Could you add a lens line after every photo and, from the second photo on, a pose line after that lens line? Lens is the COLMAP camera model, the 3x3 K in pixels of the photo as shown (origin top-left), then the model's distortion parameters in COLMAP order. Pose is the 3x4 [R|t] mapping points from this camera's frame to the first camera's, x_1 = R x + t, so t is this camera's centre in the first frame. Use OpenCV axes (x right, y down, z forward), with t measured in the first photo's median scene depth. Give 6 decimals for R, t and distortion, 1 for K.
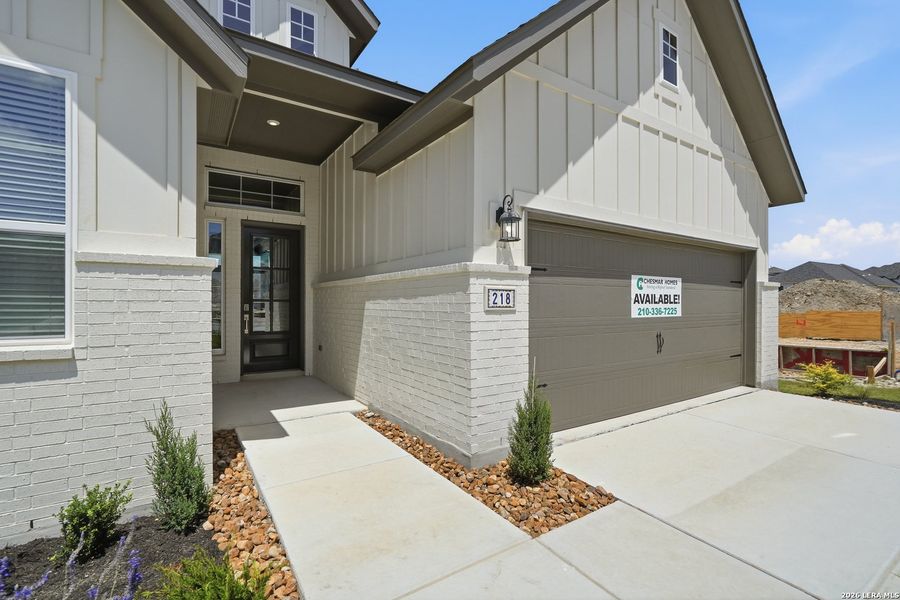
lens RADIAL K [[415.0, 0, 448.6], [0, 415.0, 303.3], [0, 0, 1]] dist [-0.005769, 0.000017]
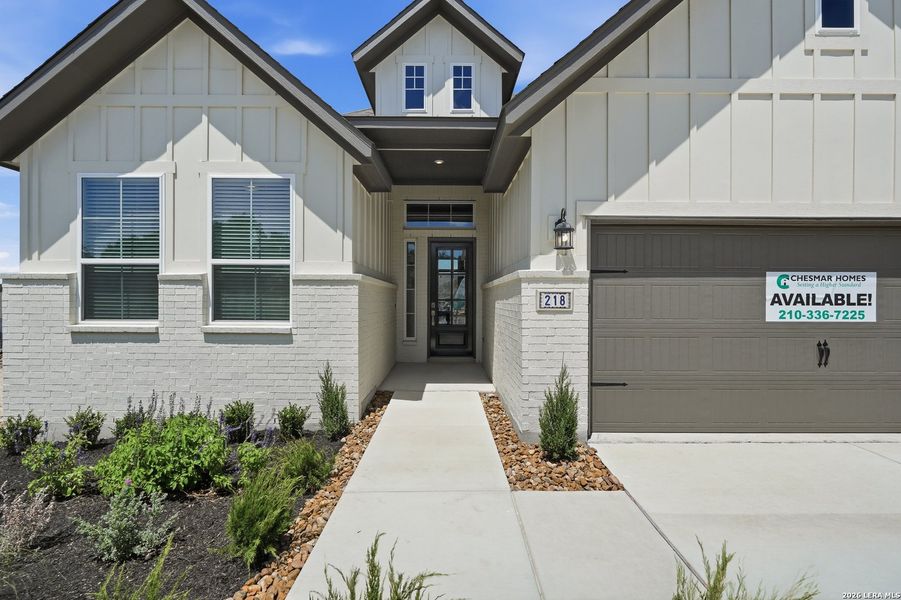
lens RADIAL K [[420.0, 0, 446.7], [0, 420.0, 301.6], [0, 0, 1]] dist [-0.005762, 0.000760]
pose [[0.836332, 0.003816, -0.548209, 0.361452], [-0.002373, 0.999992, 0.003341, -0.007773], [0.548218, -0.001494, 0.836334, -0.088322]]
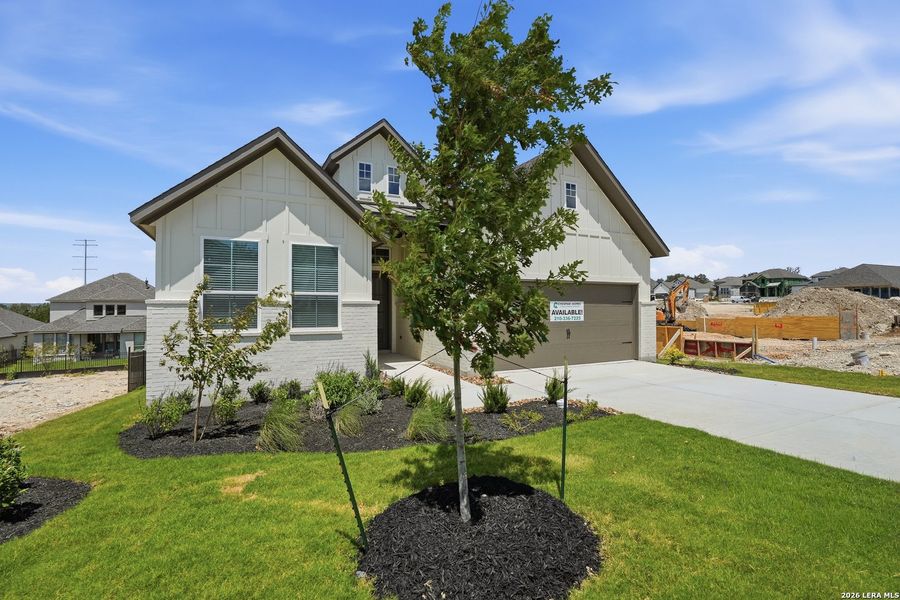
lens RADIAL K [[419.5, 0, 446.2], [0, 419.5, 301.6], [0, 0, 1]] dist [-0.005762, 0.000760]
pose [[0.993122, -0.003915, -0.117019, 0.162334], [0.002543, 0.999926, -0.011869, -0.042558], [0.117057, 0.011489, 0.993059, -1.192635]]
